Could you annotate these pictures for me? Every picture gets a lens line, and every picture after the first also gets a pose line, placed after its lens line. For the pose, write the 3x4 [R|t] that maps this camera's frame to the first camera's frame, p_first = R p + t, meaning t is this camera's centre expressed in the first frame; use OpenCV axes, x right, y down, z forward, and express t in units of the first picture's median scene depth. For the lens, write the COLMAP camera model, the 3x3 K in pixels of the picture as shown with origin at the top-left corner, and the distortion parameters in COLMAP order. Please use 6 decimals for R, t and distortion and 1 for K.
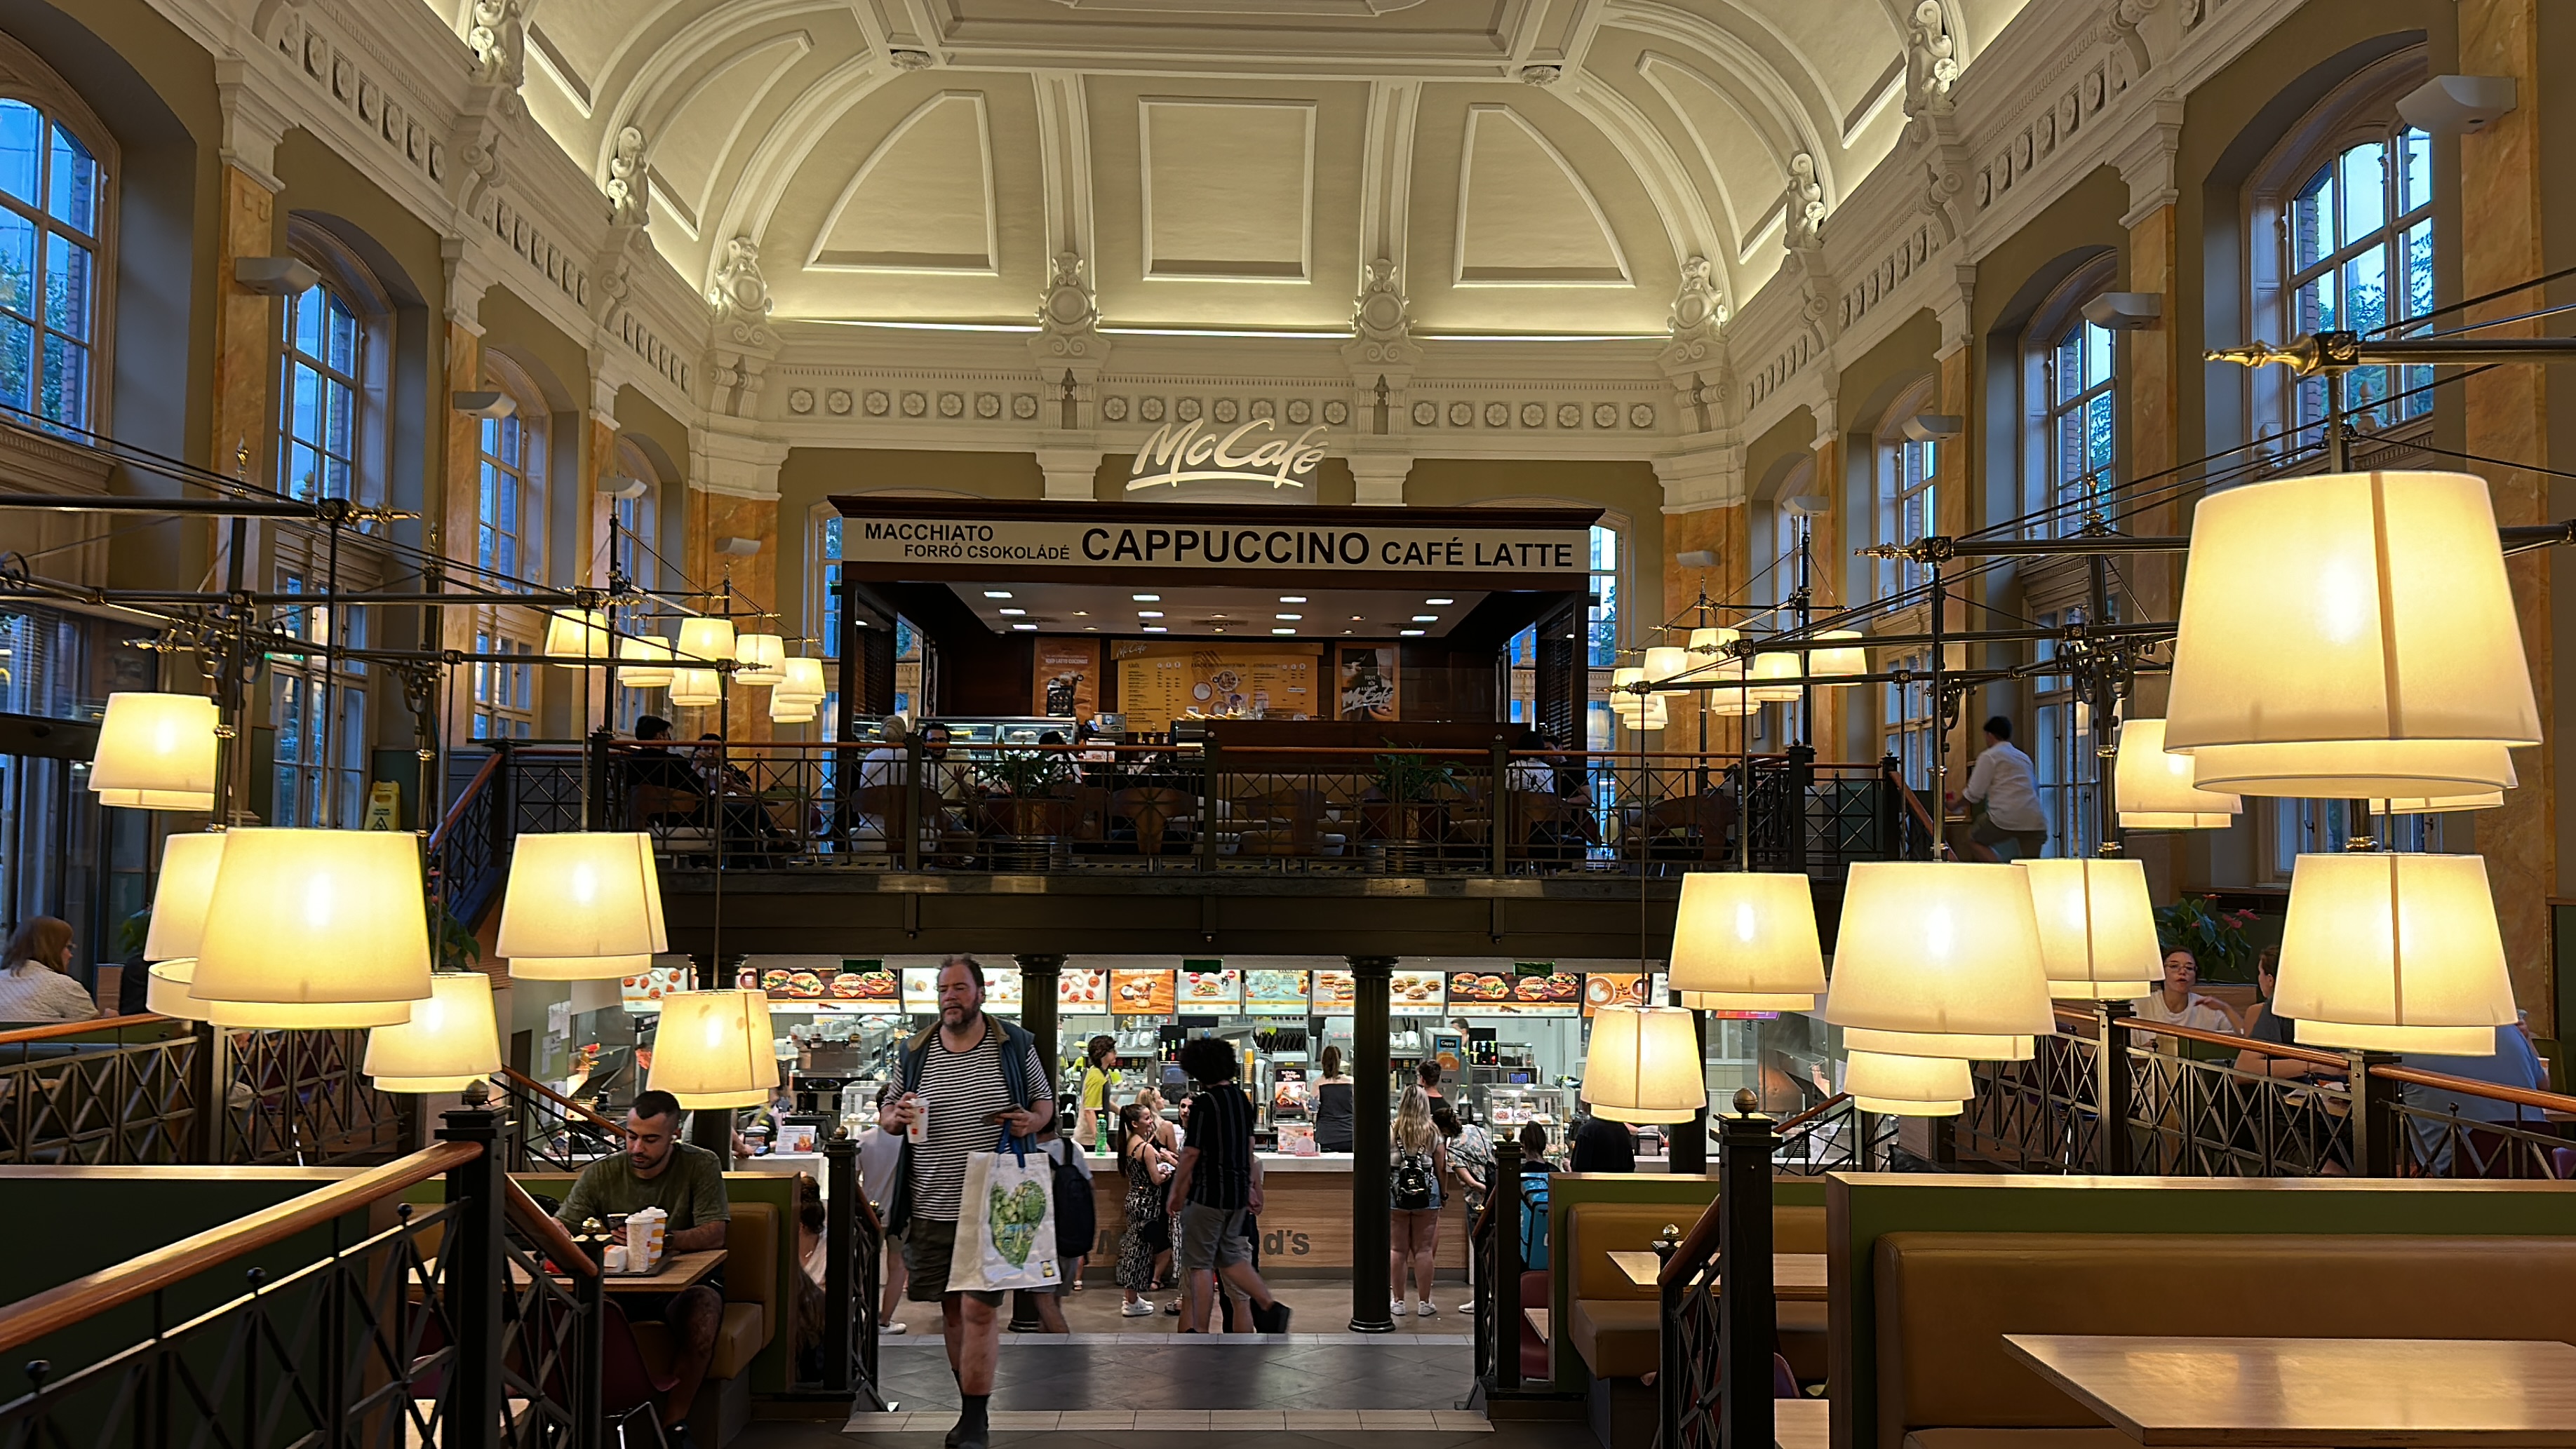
lens RADIAL K [[2128.7, 0, 1288.0], [0, 2128.7, 724.5], [0, 0, 1]] dist [0.131256, -0.260450]
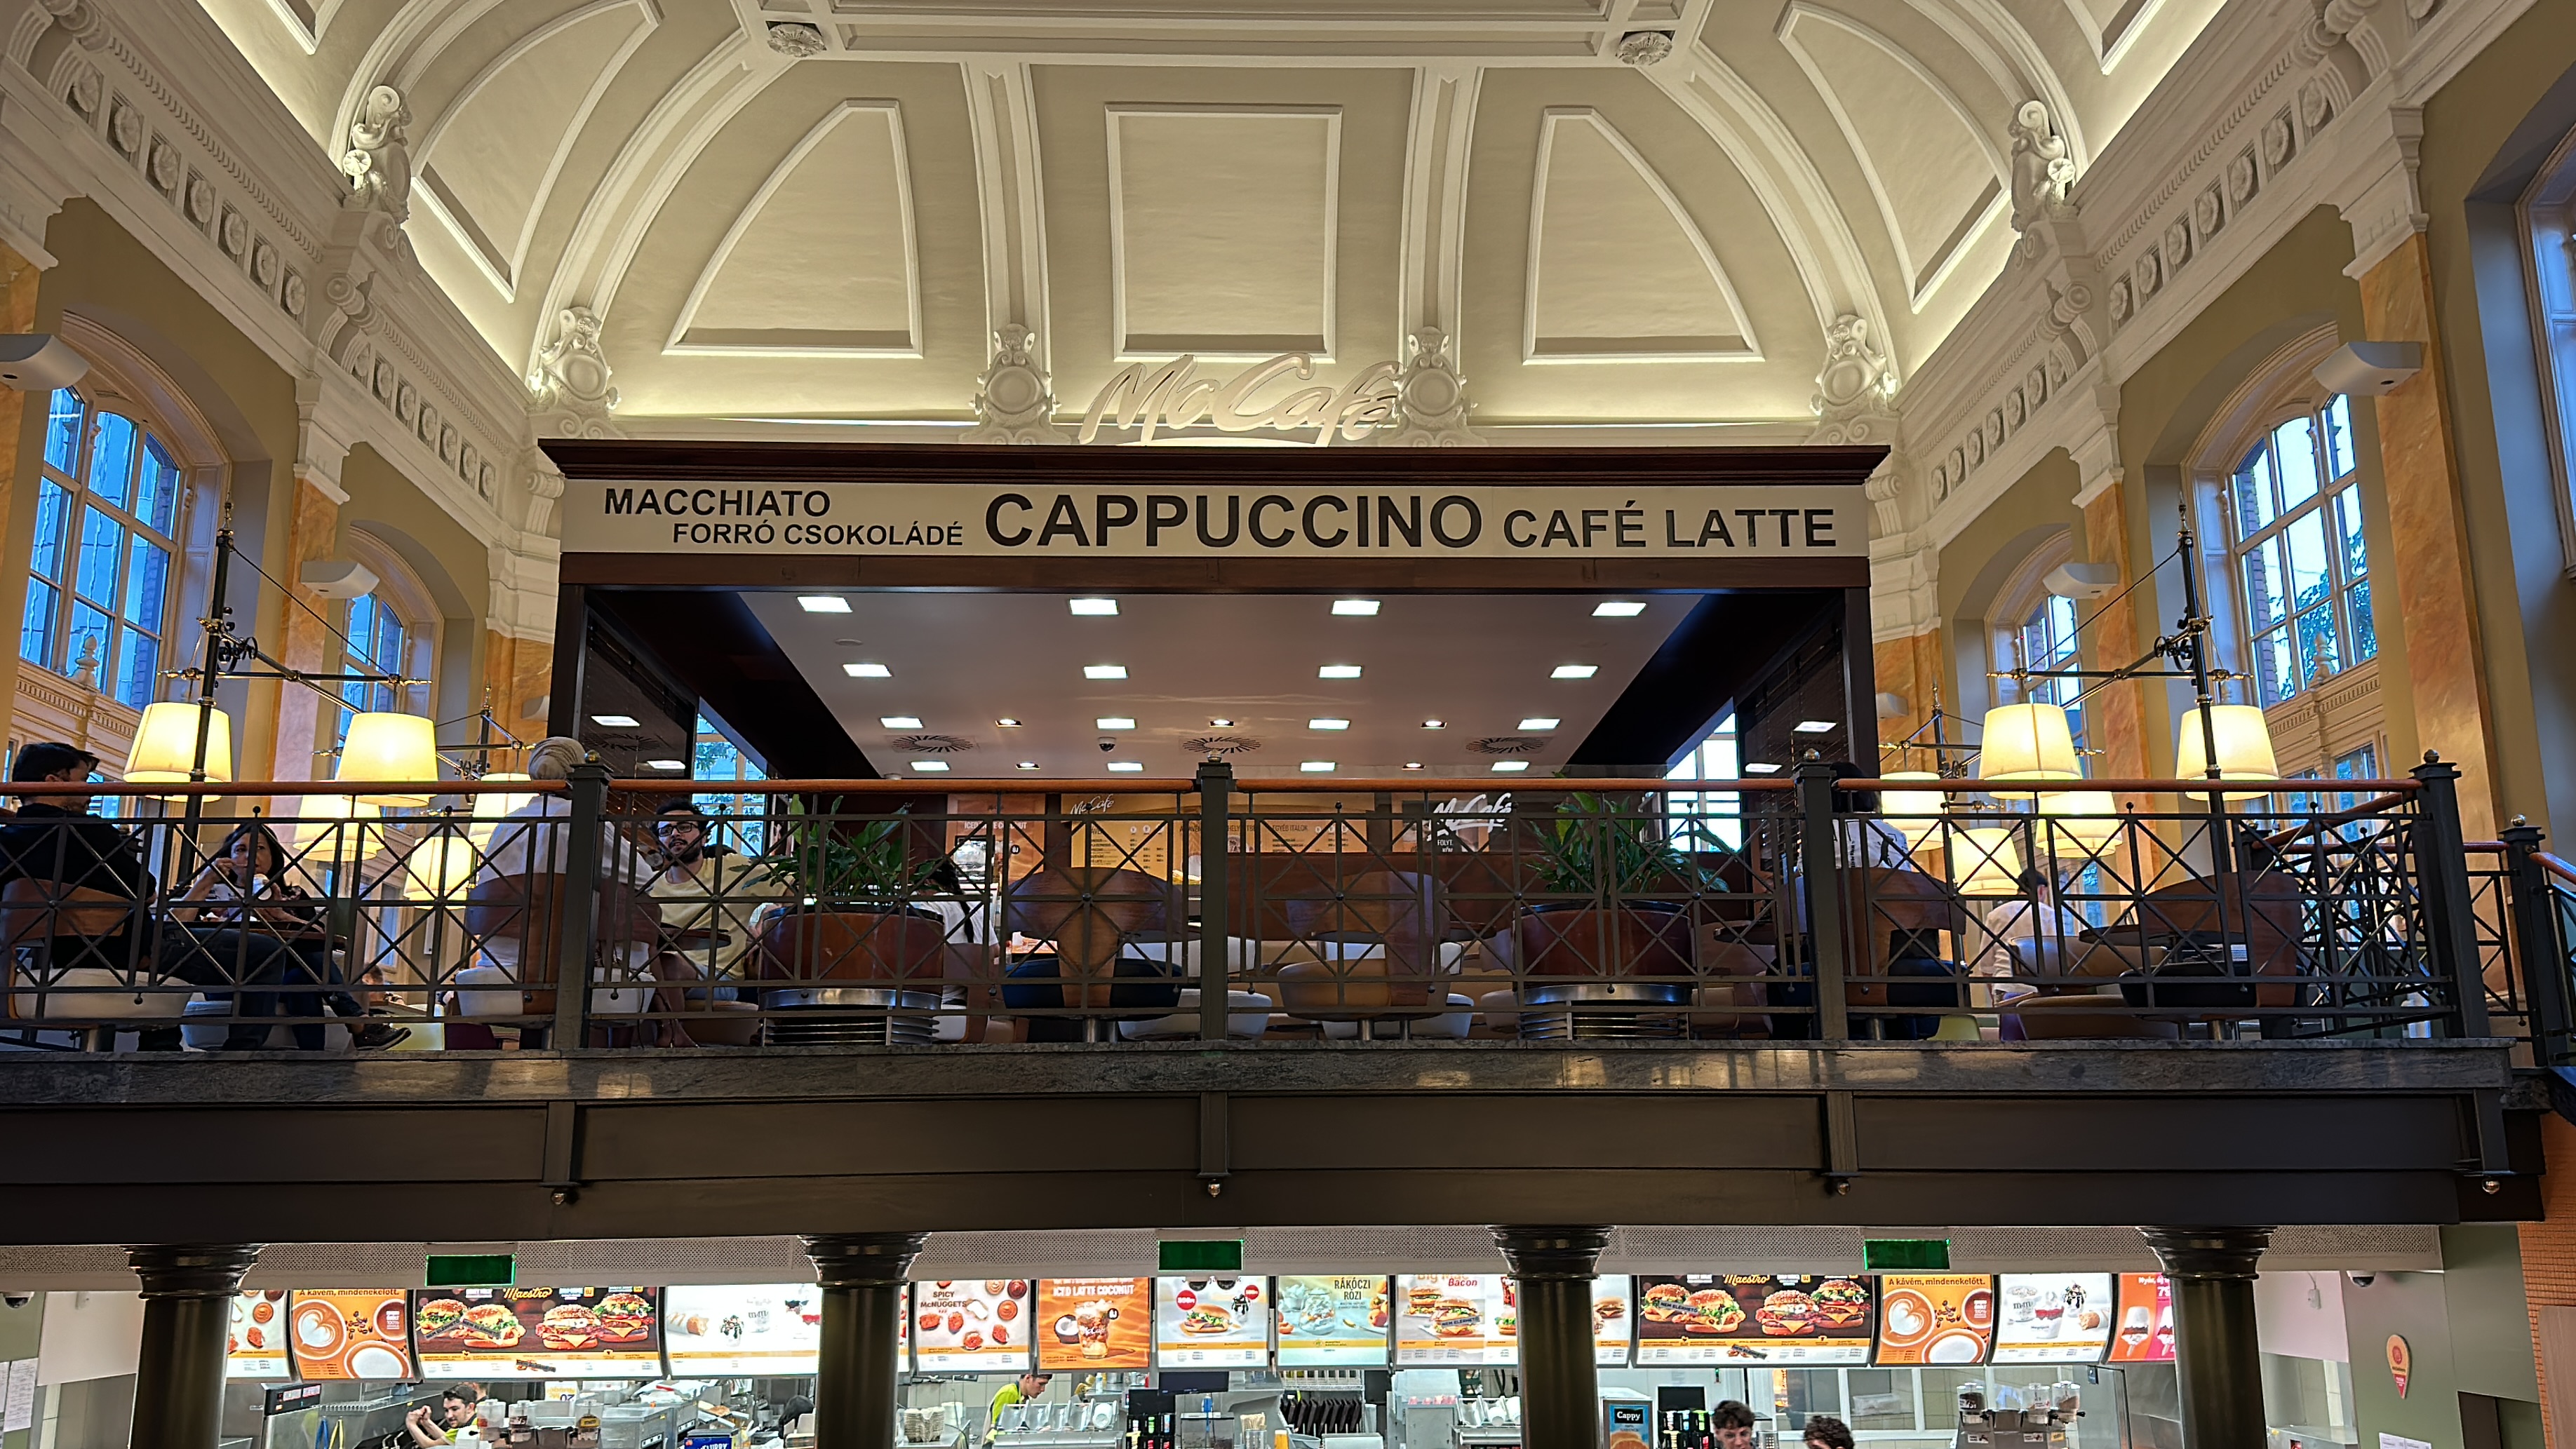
lens RADIAL K [[2079.3, 0, 1284.0], [0, 2079.3, 712.9], [0, 0, 1]] dist [0.139489, -0.264200]
pose [[0.999870, -0.015820, 0.002970, -0.014523], [0.016095, 0.985440, -0.169259, 0.050852], [-0.000249, 0.169285, 0.985567, 0.361049]]
